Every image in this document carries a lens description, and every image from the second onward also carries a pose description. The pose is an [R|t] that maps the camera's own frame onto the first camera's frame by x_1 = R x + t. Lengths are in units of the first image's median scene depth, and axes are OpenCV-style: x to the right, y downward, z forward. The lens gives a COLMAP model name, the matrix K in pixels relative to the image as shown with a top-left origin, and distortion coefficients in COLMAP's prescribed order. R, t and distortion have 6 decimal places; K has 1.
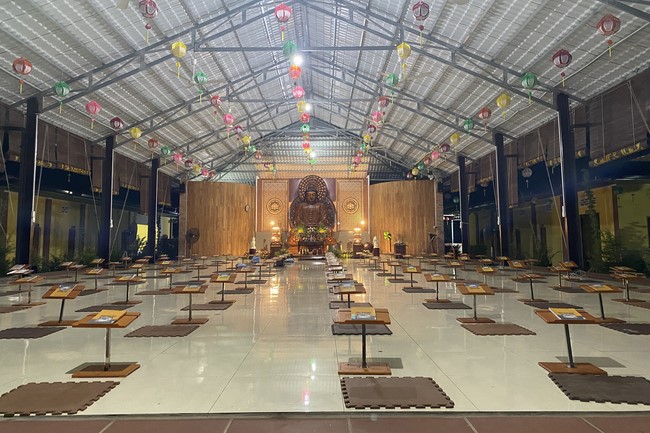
lens RADIAL K [[795.2, 0, 325.0], [0, 795.2, 216.5], [0, 0, 1]] dist [0.002659, -0.001898]
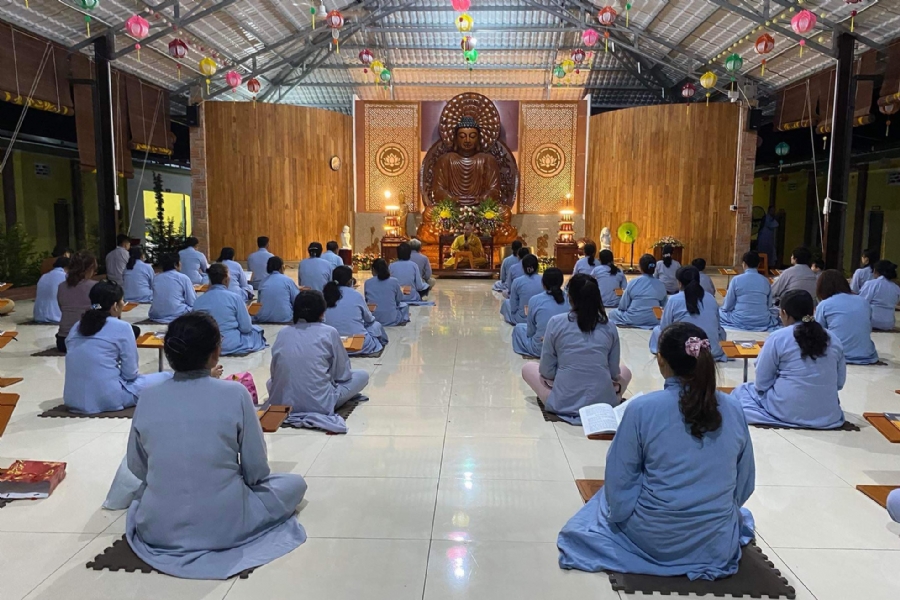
lens RADIAL K [[1104.2, 0, 452.6], [0, 1104.2, 382.7], [0, 0, 1]] dist [0.148747, -0.456640]
pose [[0.999725, 0.015473, -0.017629, -0.012269], [-0.012082, 0.983886, 0.178389, -0.000297], [0.020106, -0.178127, 0.983802, 0.321798]]
